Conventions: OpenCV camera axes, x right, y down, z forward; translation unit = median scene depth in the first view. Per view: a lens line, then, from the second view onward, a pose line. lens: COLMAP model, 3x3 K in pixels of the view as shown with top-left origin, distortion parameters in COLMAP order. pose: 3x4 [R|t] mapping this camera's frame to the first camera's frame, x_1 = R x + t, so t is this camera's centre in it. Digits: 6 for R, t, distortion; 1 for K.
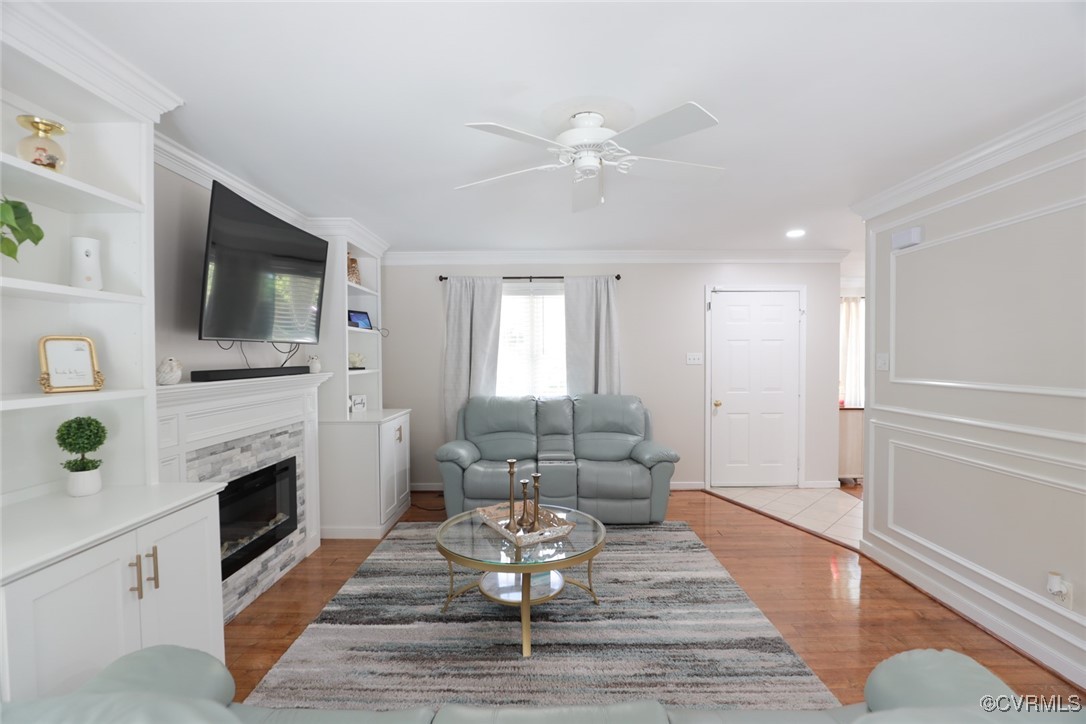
lens RADIAL K [[497.4, 0, 544.2], [0, 497.4, 366.1], [0, 0, 1]] dist [-0.037703, 0.007911]
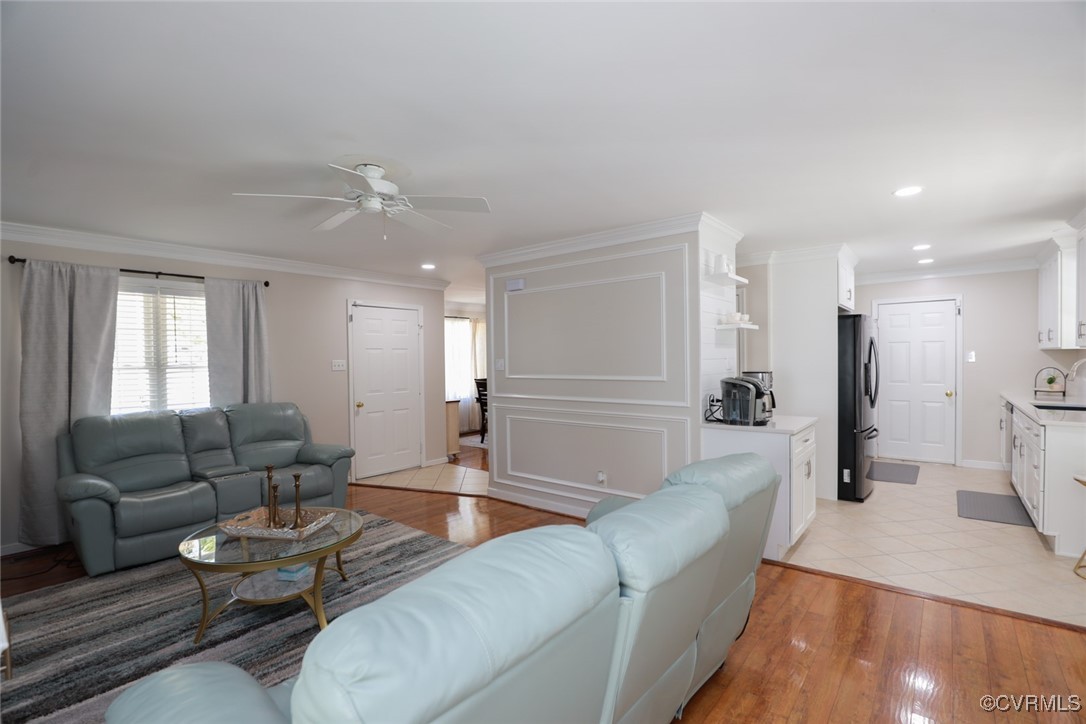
lens RADIAL K [[497.4, 0, 544.2], [0, 497.4, 366.6], [0, 0, 1]] dist [-0.037703, 0.007911]
pose [[0.634450, -0.016284, 0.772792, -0.405339], [0.028094, 0.999603, -0.002001, 0.004572], [-0.772453, 0.022980, 0.634656, -0.070082]]
